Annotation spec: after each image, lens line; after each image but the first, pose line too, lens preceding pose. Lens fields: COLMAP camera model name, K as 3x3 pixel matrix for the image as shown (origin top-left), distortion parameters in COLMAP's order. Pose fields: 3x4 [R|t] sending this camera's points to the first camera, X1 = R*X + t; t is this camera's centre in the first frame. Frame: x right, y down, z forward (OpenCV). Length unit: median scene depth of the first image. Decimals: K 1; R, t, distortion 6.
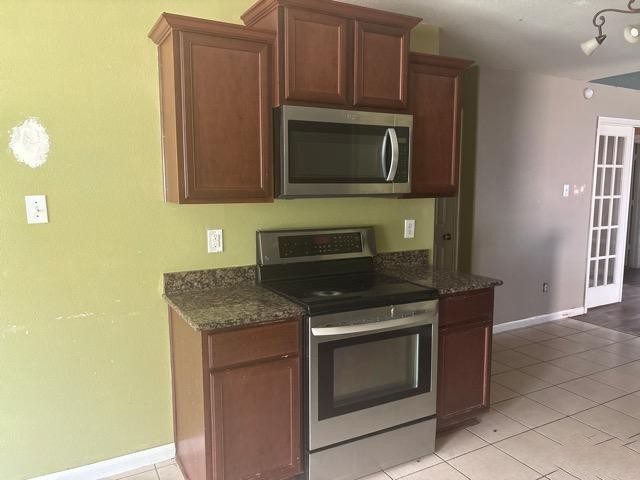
lens RADIAL K [[482.4, 0, 318.0], [0, 482.4, 239.3], [0, 0, 1]] dist [0.040926, -0.044150]
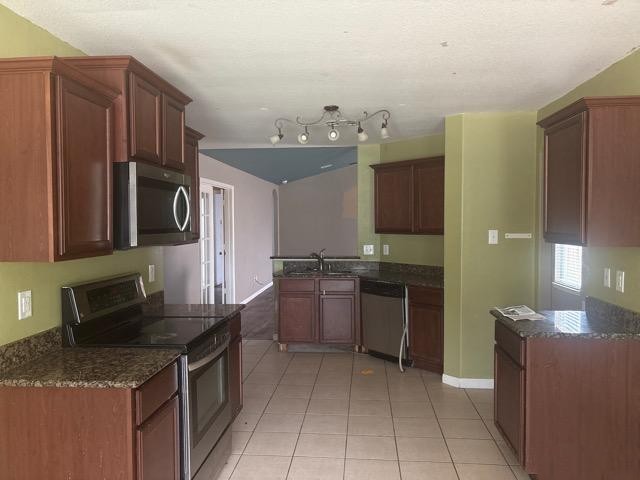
lens RADIAL K [[482.4, 0, 318.0], [0, 482.4, 239.3], [0, 0, 1]] dist [0.040926, -0.044150]
pose [[0.563910, -0.033176, 0.825169, -0.630482], [0.106393, 0.993785, -0.032753, -0.028166], [-0.818954, 0.106262, 0.563935, 0.081646]]
